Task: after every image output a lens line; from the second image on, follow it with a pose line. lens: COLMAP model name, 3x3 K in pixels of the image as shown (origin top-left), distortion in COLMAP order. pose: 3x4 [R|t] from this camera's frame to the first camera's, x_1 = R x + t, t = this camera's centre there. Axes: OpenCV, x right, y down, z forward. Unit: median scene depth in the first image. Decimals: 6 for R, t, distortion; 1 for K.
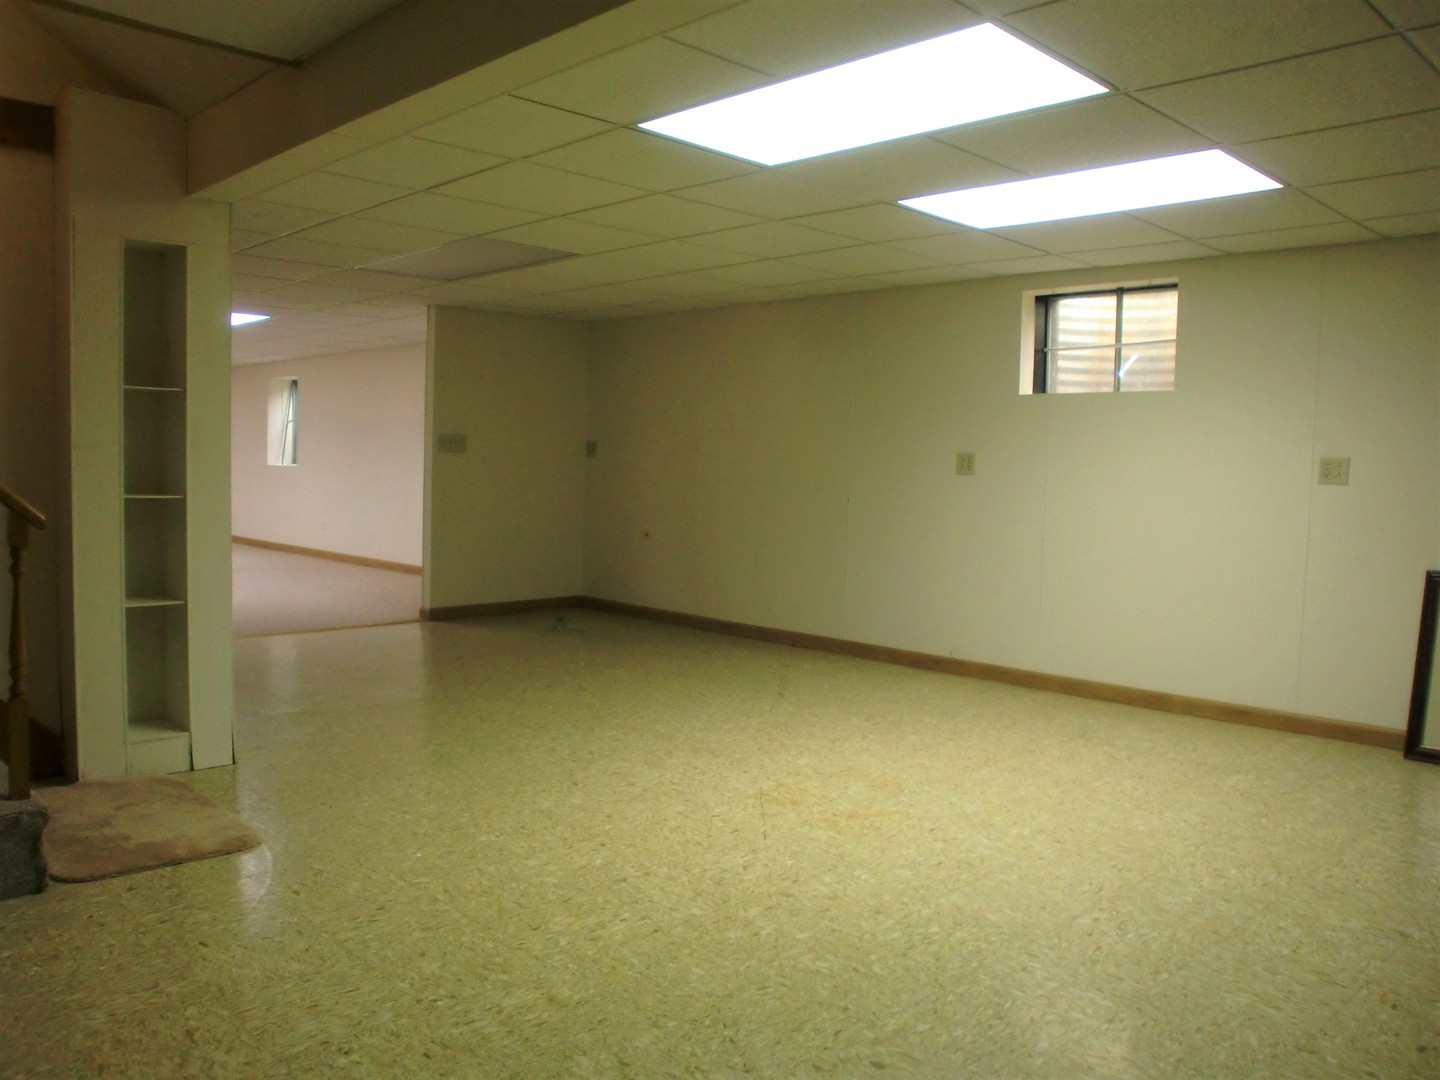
lens RADIAL K [[1167.9, 0, 719.4], [0, 1167.9, 541.4], [0, 0, 1]] dist [-0.140143, 0.114877]
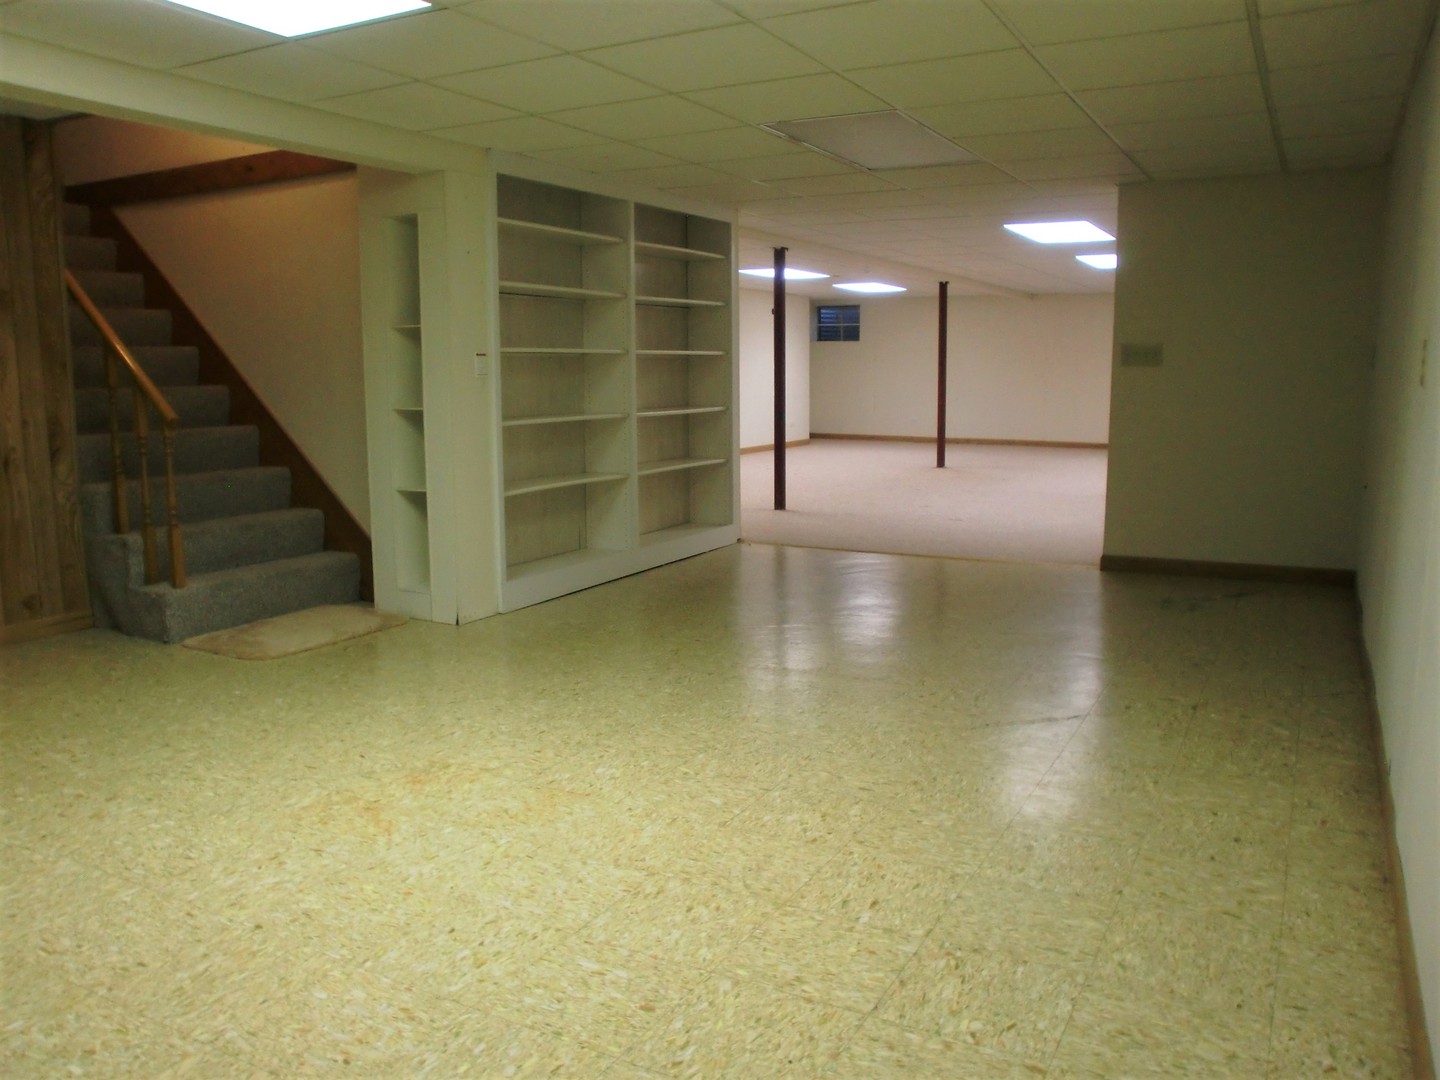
lens RADIAL K [[1167.9, 0, 724.3], [0, 1167.9, 534.8], [0, 0, 1]] dist [-0.140143, 0.114877]
pose [[0.255016, 0.107325, -0.960962, 0.908180], [-0.051468, 0.993919, 0.097347, -0.043892], [0.965566, 0.024634, 0.258989, 1.003017]]
